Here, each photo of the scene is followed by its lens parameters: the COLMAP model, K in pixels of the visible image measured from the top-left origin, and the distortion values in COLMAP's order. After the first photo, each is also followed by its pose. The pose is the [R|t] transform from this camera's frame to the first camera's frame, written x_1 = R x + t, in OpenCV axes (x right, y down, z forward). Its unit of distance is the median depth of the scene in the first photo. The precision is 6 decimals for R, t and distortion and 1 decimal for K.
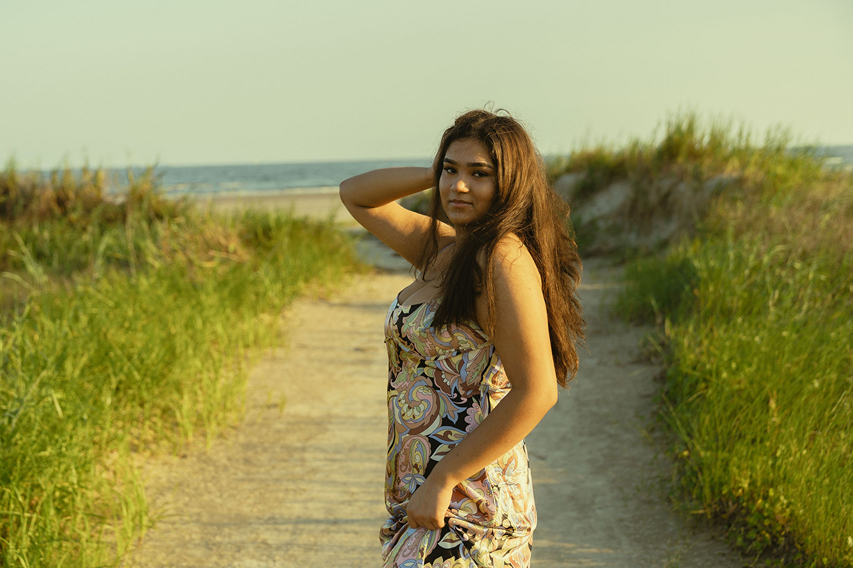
lens RADIAL K [[1079.6, 0, 426.5], [0, 1079.6, 284.0], [0, 0, 1]] dist [0.008737, 0.027484]
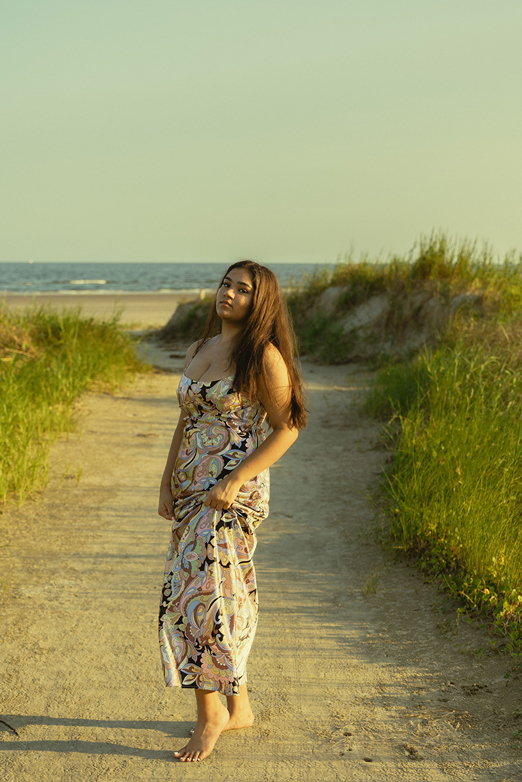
lens RADIAL K [[1089.9, 0, 299.6], [0, 1089.9, 391.3], [0, 0, 1]] dist [0.005920, 0.005756]
pose [[0.995595, 0.023818, 0.090681, -0.000501], [-0.023890, 0.999715, -0.000291, 0.011243], [-0.090662, -0.001876, 0.995880, -0.217643]]
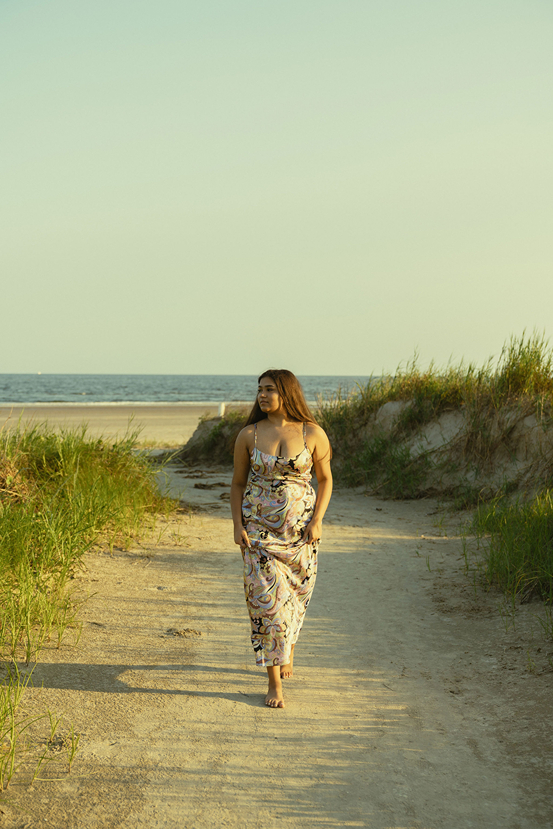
lens RADIAL K [[1049.3, 0, 276.5], [0, 1049.3, 414.5], [0, 0, 1]] dist [0.008737, 0.027484]
pose [[0.997034, 0.035037, 0.068525, -0.055733], [-0.029512, 0.996354, -0.080050, -0.040370], [-0.071080, 0.077790, 0.994433, 0.309269]]
